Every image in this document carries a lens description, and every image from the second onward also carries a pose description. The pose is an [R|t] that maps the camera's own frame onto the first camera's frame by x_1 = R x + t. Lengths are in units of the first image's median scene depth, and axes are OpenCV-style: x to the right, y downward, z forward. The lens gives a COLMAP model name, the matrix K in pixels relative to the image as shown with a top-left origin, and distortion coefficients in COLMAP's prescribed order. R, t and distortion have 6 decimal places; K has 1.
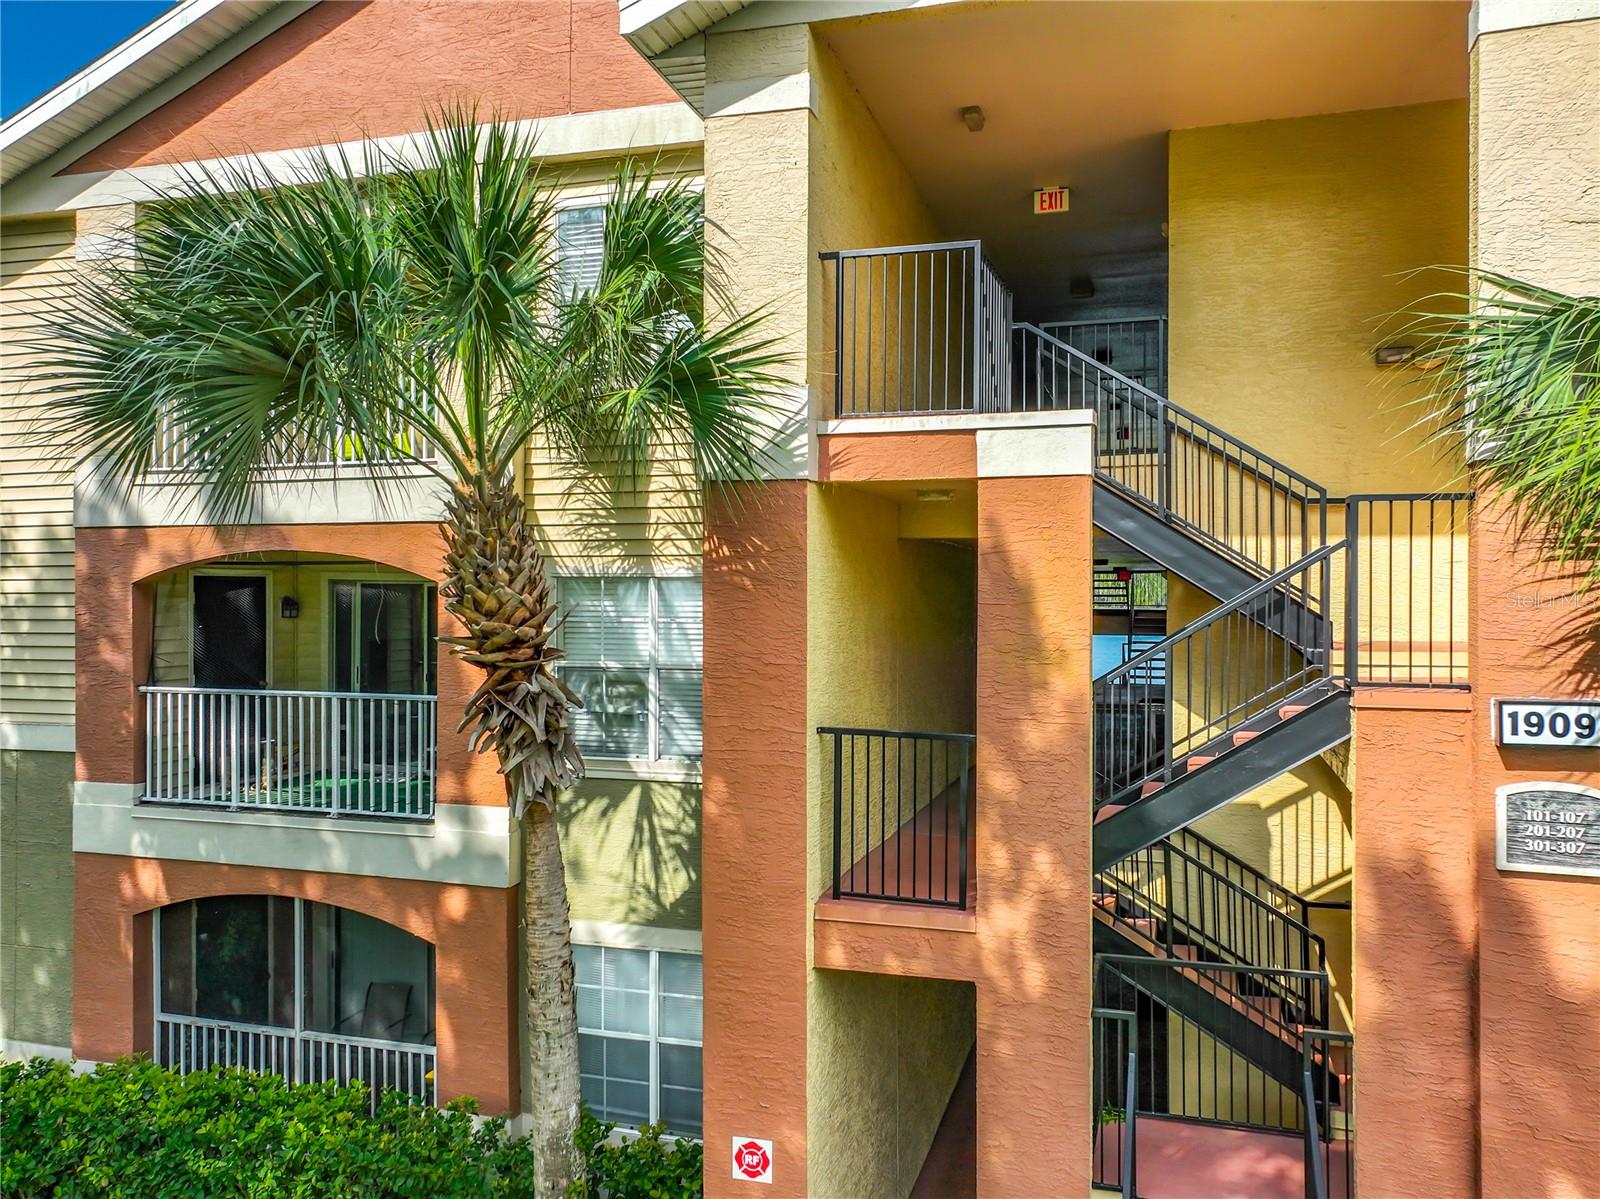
lens RADIAL K [[1142.8, 0, 802.7], [0, 1142.8, 596.9], [0, 0, 1]] dist [-0.012564, 0.017096]
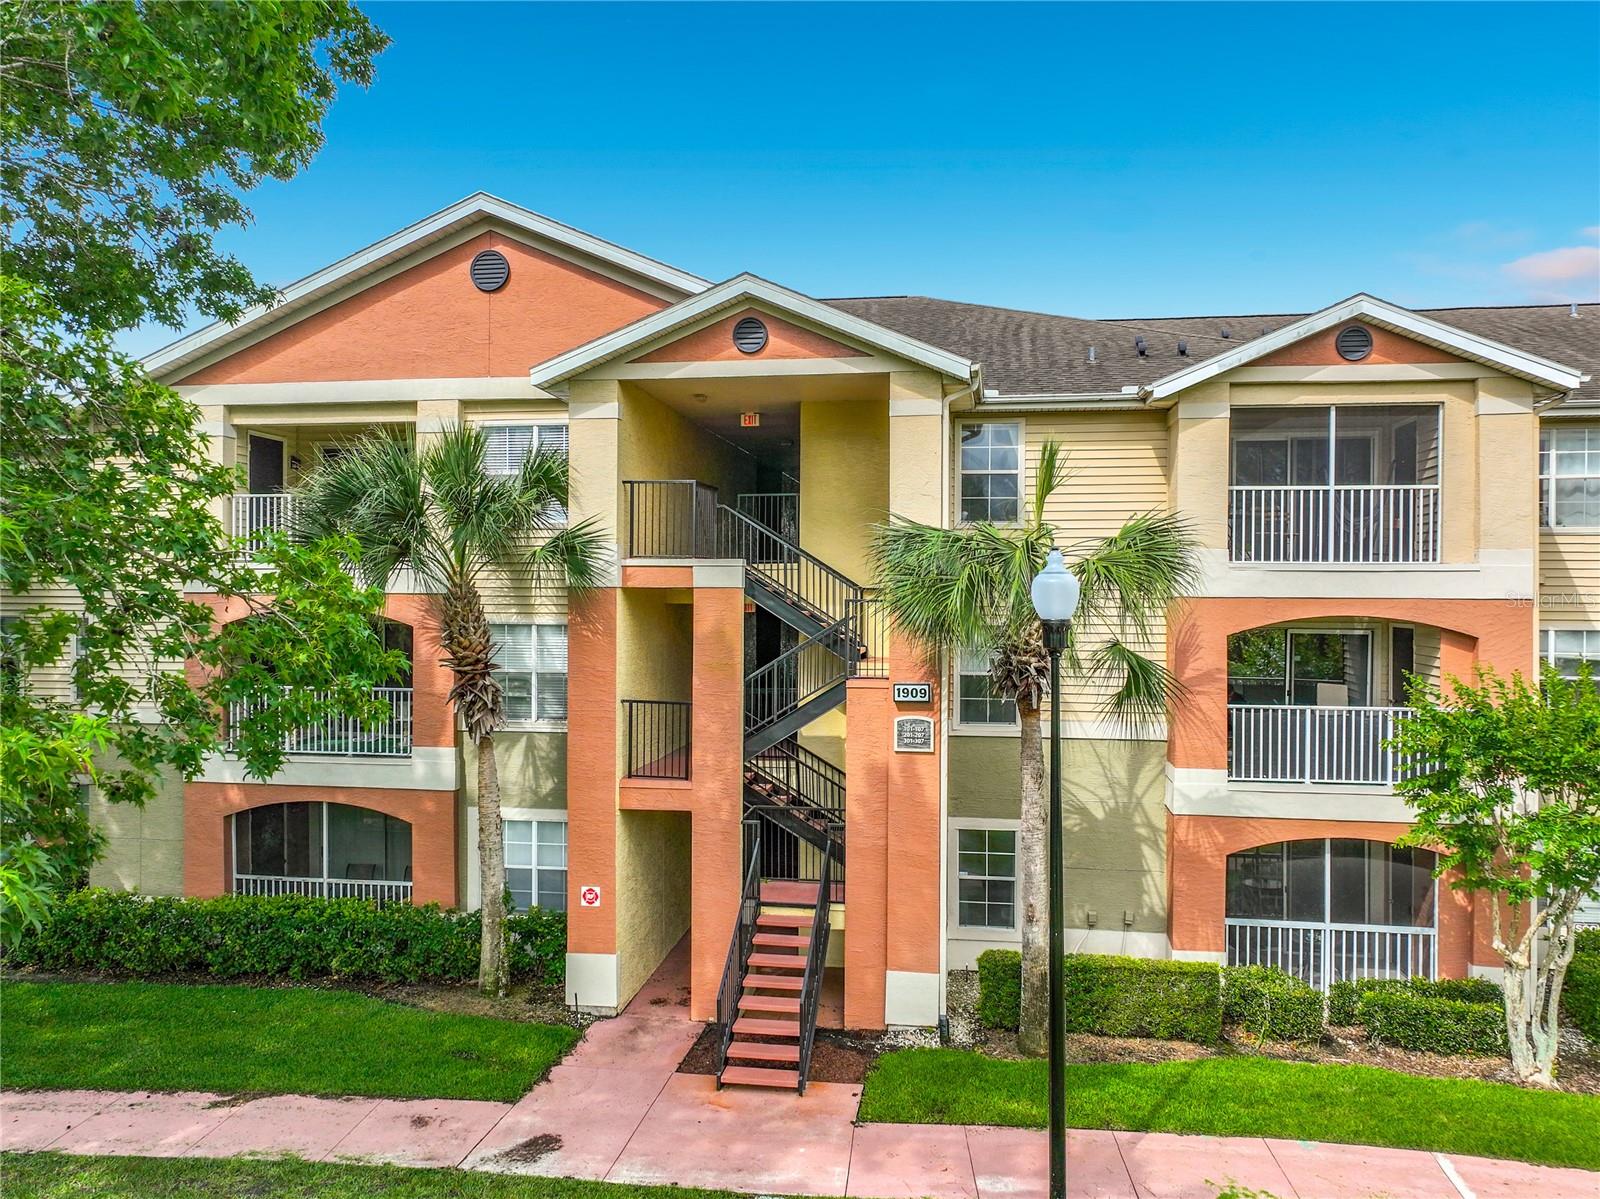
lens RADIAL K [[1142.8, 0, 800.6], [0, 1142.8, 599.3], [0, 0, 1]] dist [-0.012564, 0.017096]
pose [[0.986653, 0.002794, 0.162814, -0.004071], [-0.003226, 0.999992, 0.002387, -0.074126], [-0.162806, -0.002881, 0.986654, -1.068729]]
